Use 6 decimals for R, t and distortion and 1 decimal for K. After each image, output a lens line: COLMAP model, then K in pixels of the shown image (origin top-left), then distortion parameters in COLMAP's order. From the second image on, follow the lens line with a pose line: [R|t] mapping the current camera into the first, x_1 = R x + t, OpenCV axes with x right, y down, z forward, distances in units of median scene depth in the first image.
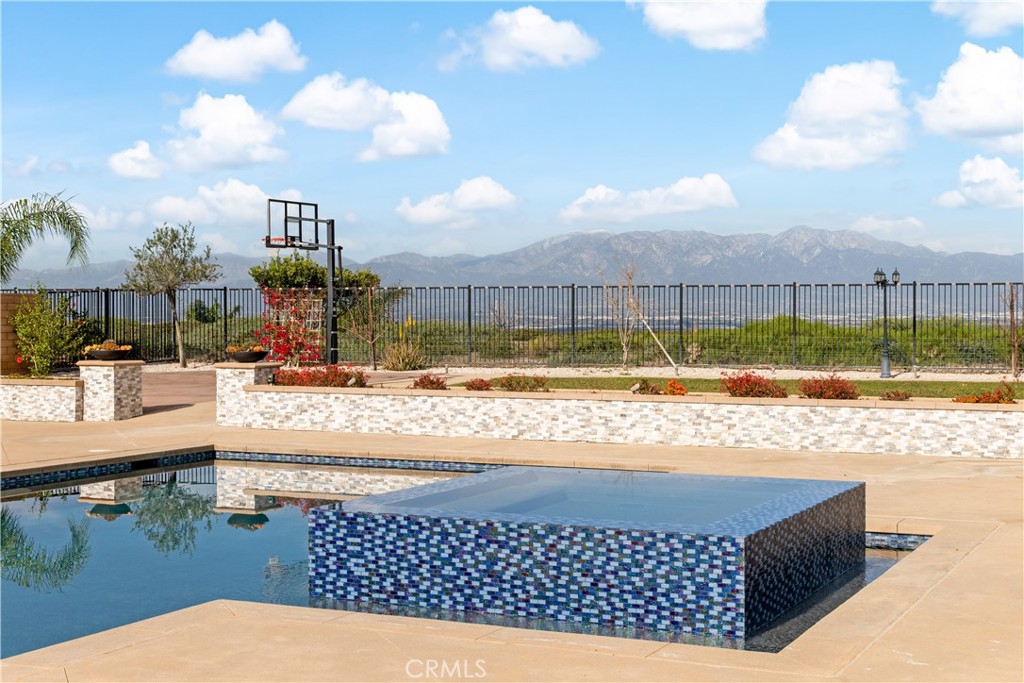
lens RADIAL K [[1481.5, 0, 512.0], [0, 1481.5, 341.5], [0, 0, 1]] dist [-0.002280, -0.029152]
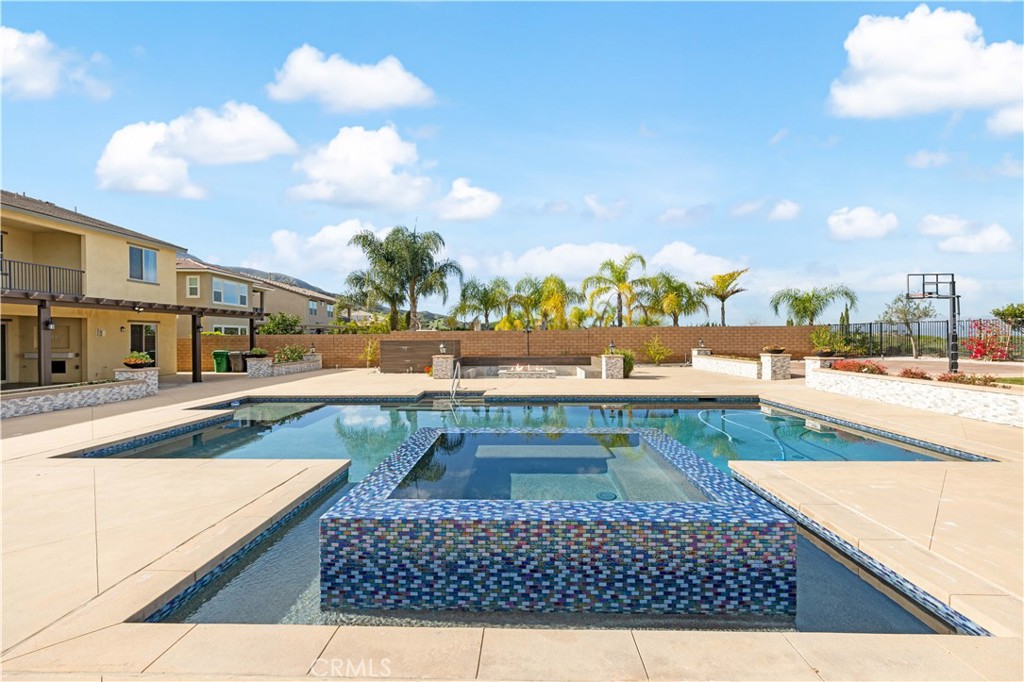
lens RADIAL K [[441.2, 0, 512.0], [0, 441.2, 341.0], [0, 0, 1]] dist [-0.001314, -0.000075]
pose [[0.402268, 0.007773, -0.915489, 0.194849], [-0.012840, 0.999914, 0.002848, -0.003957], [0.915432, 0.010609, 0.402333, 0.353328]]
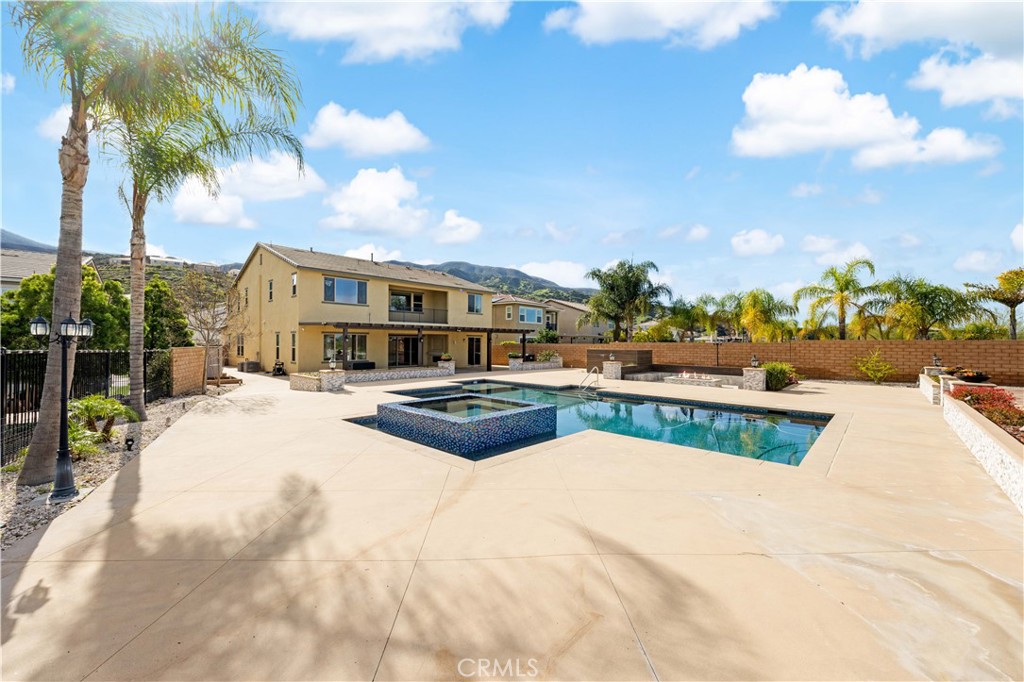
lens RADIAL K [[396.1, 0, 512.0], [0, 396.1, 341.0], [0, 0, 1]] dist [0.000576, 0.000033]
pose [[-0.310116, -0.005221, -0.950684, 0.402136], [-0.025233, 0.999678, 0.002741, -0.020375], [0.950364, 0.024839, -0.310148, 0.615322]]
